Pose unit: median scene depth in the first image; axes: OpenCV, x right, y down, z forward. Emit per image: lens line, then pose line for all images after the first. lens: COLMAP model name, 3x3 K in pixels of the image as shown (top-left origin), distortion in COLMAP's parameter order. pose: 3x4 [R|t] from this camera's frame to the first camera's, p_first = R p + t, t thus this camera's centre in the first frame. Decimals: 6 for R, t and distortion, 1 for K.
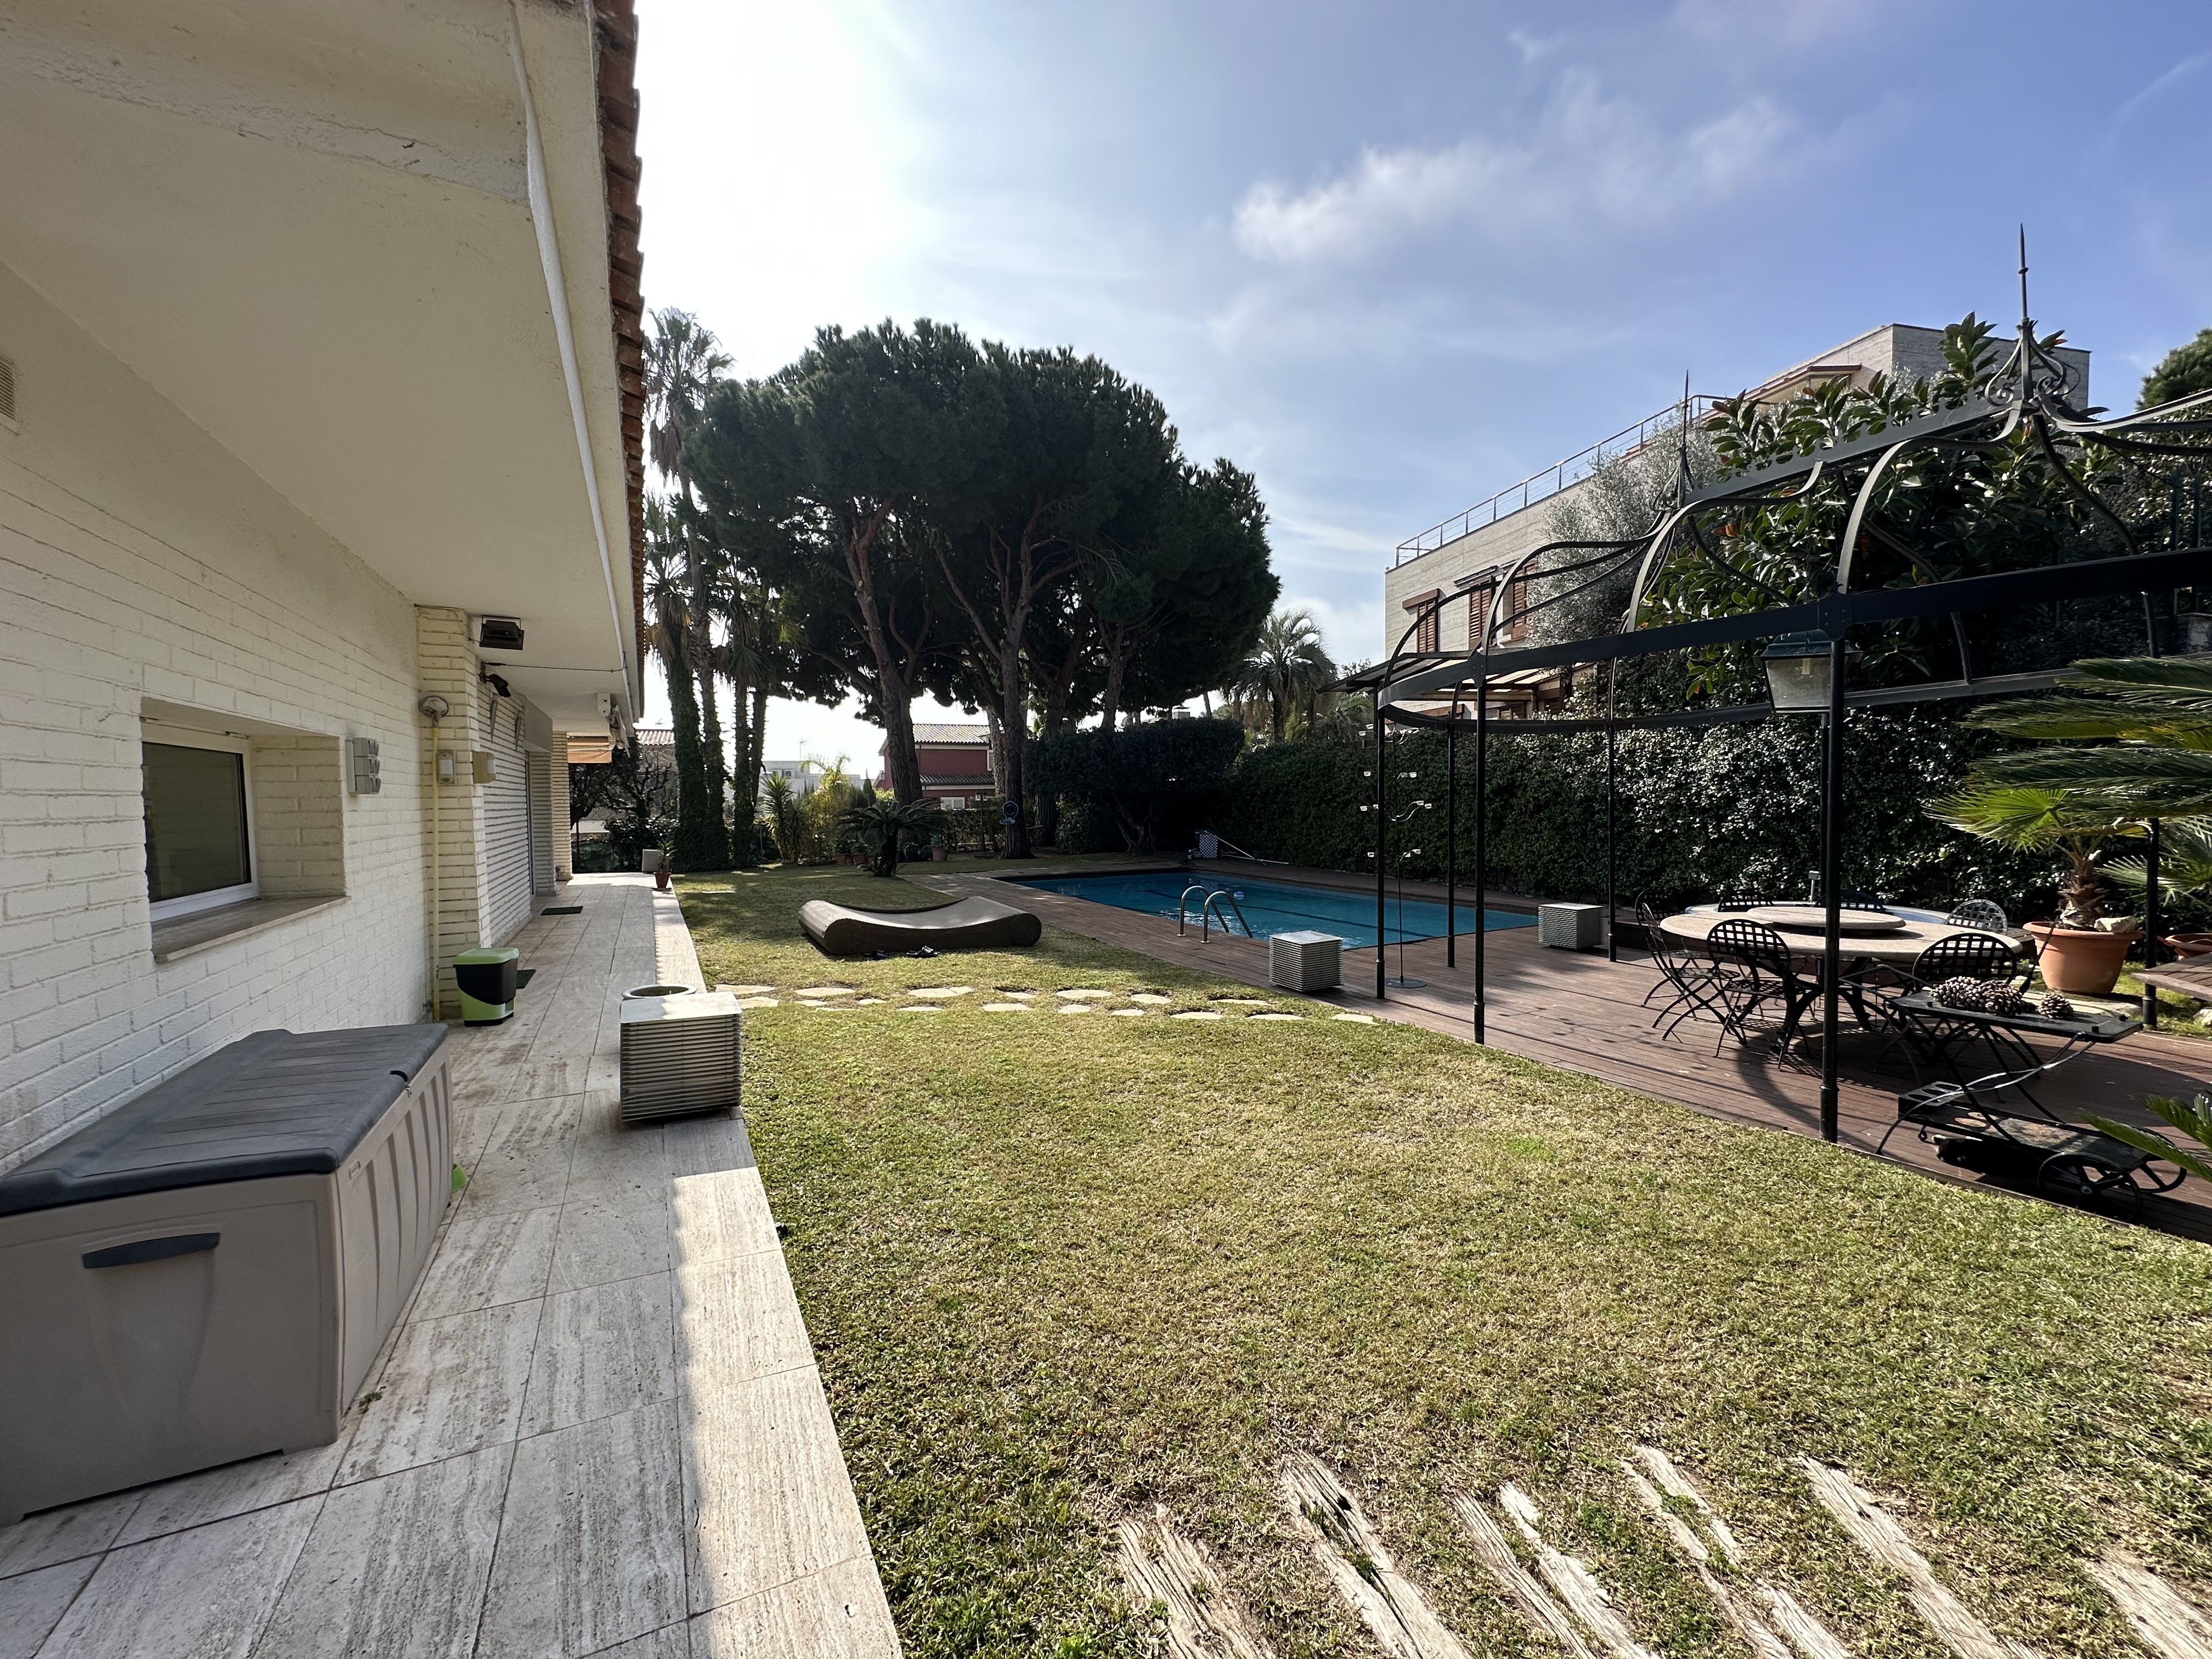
lens RADIAL K [[880.3, 0, 1108.9], [0, 880.3, 832.3], [0, 0, 1]] dist [0.000061, -0.000510]
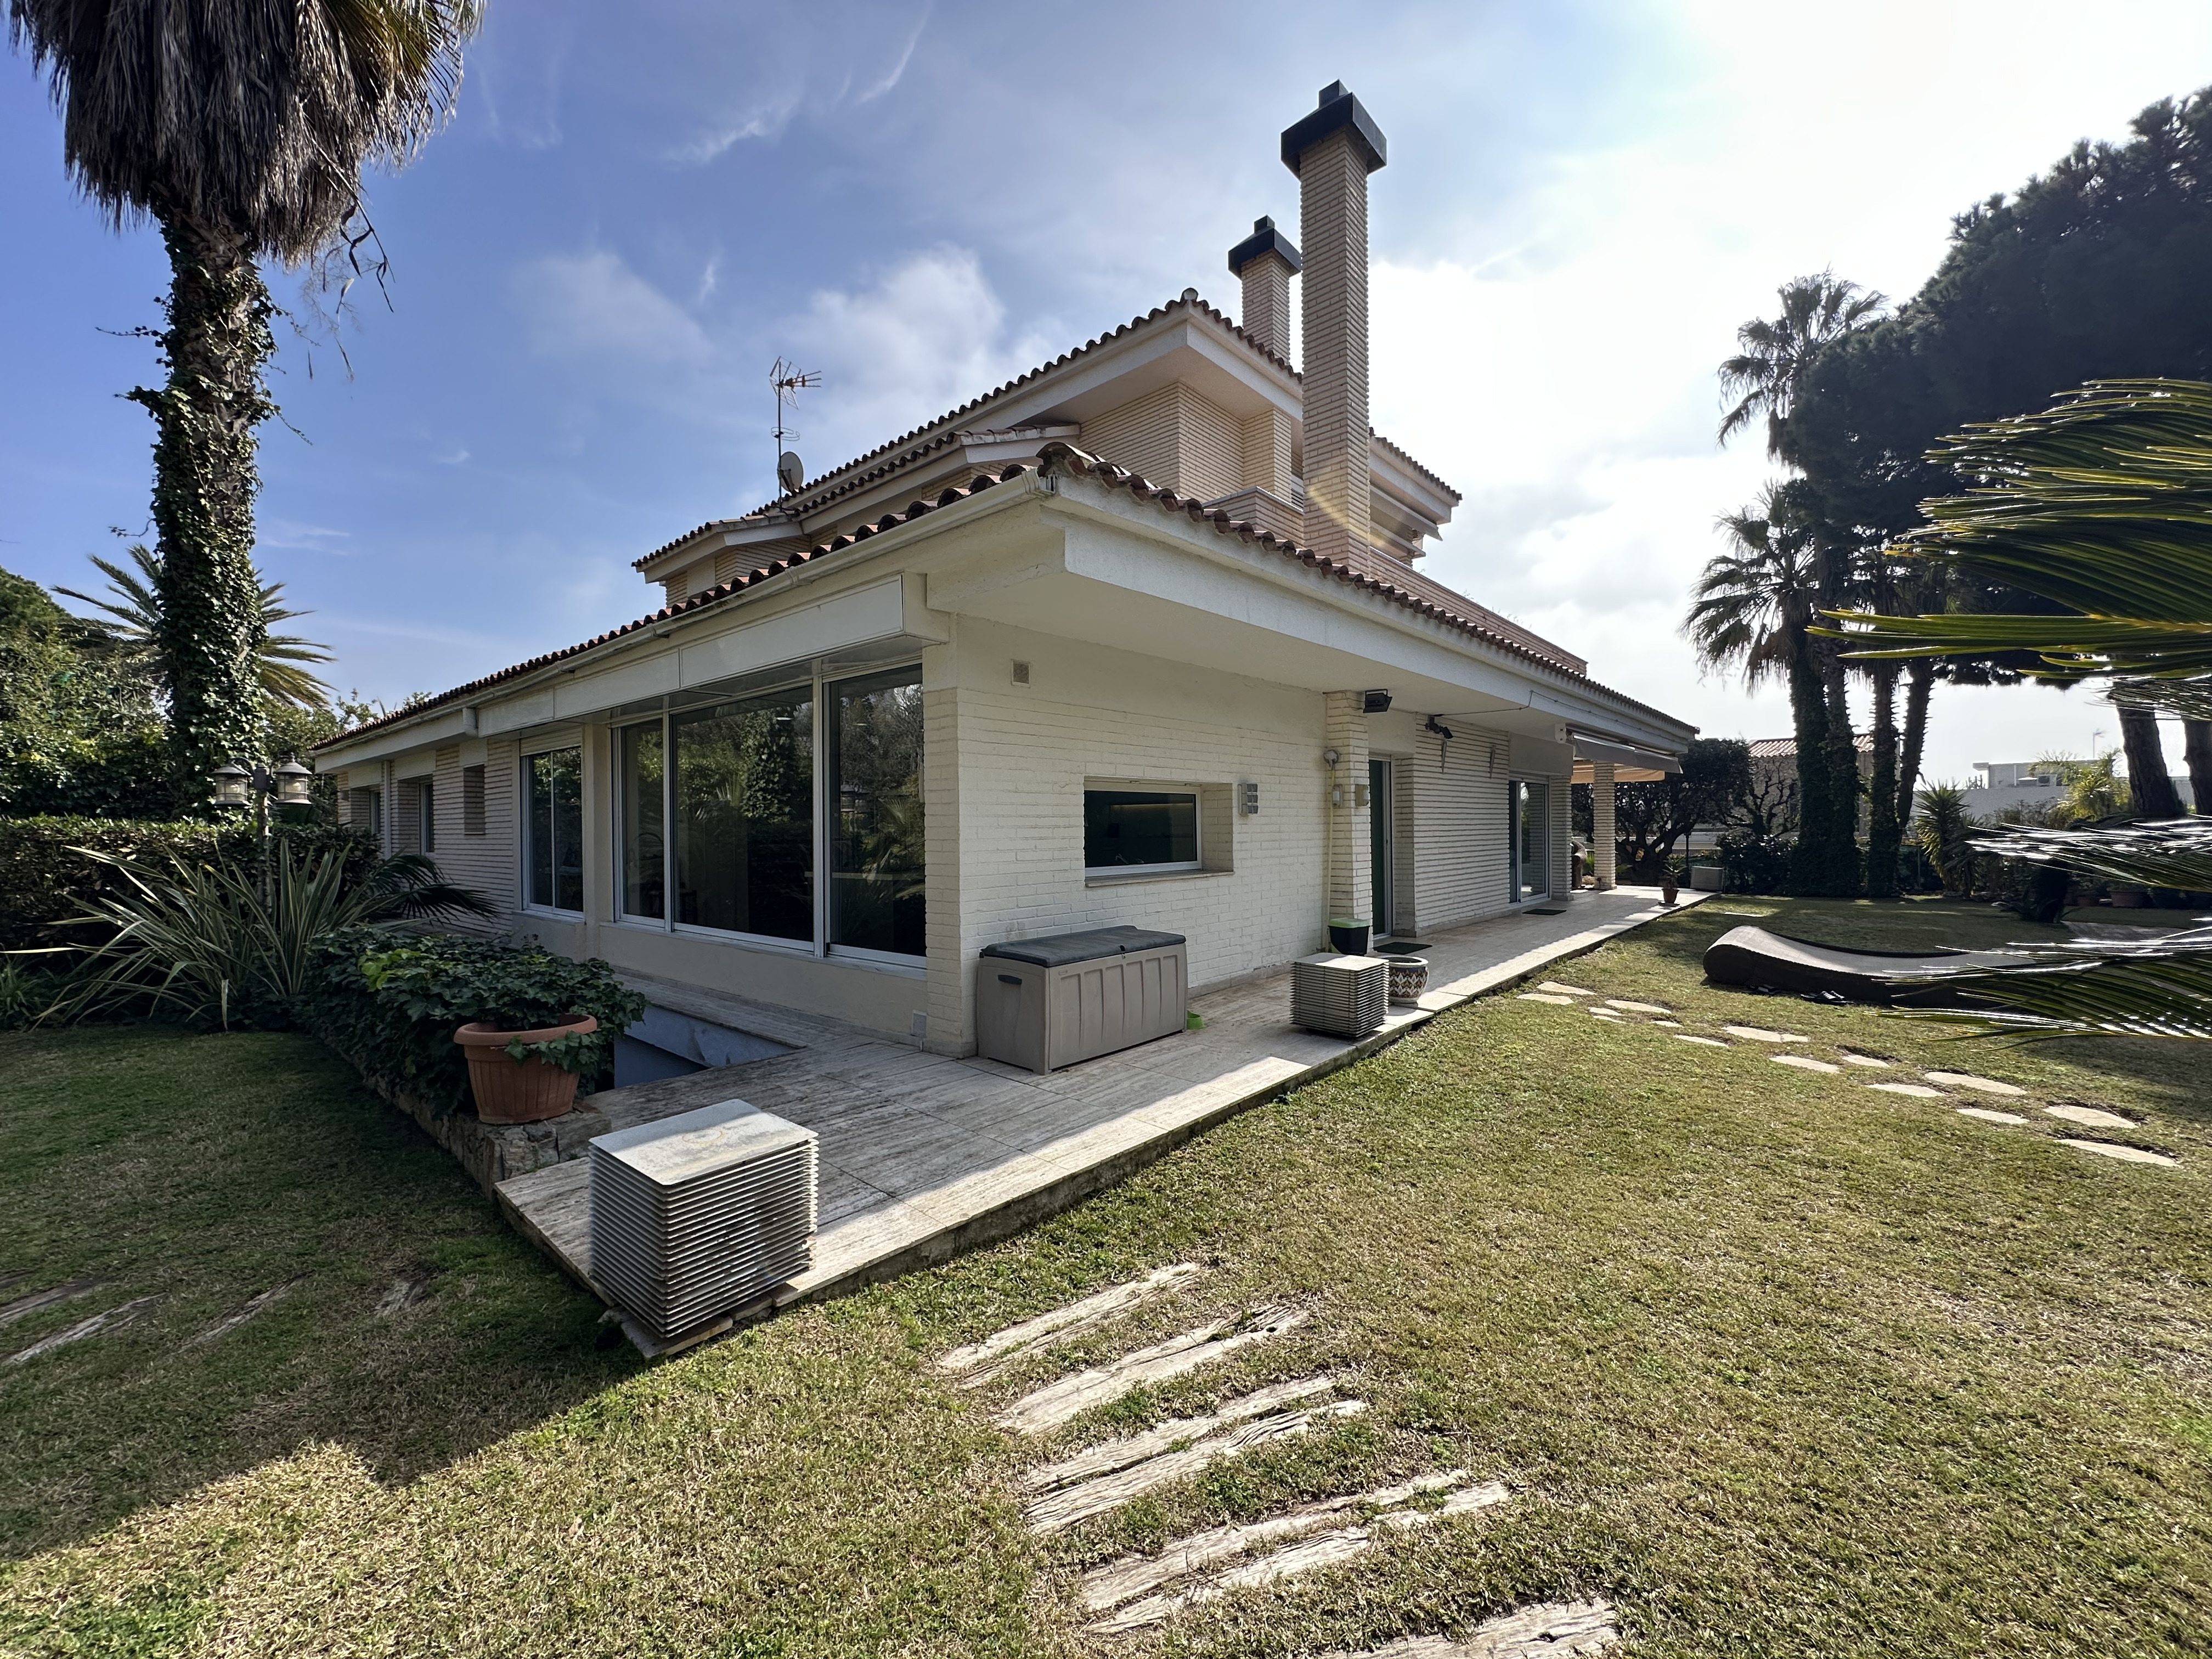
lens RADIAL K [[880.3, 0, 1107.8], [0, 880.3, 829.4], [0, 0, 1]] dist [0.000061, -0.000510]
pose [[0.357374, 0.011432, -0.933892, 0.626379], [-0.031490, 0.999504, 0.000185, -0.004954], [0.933431, 0.029342, 0.357556, 0.105364]]
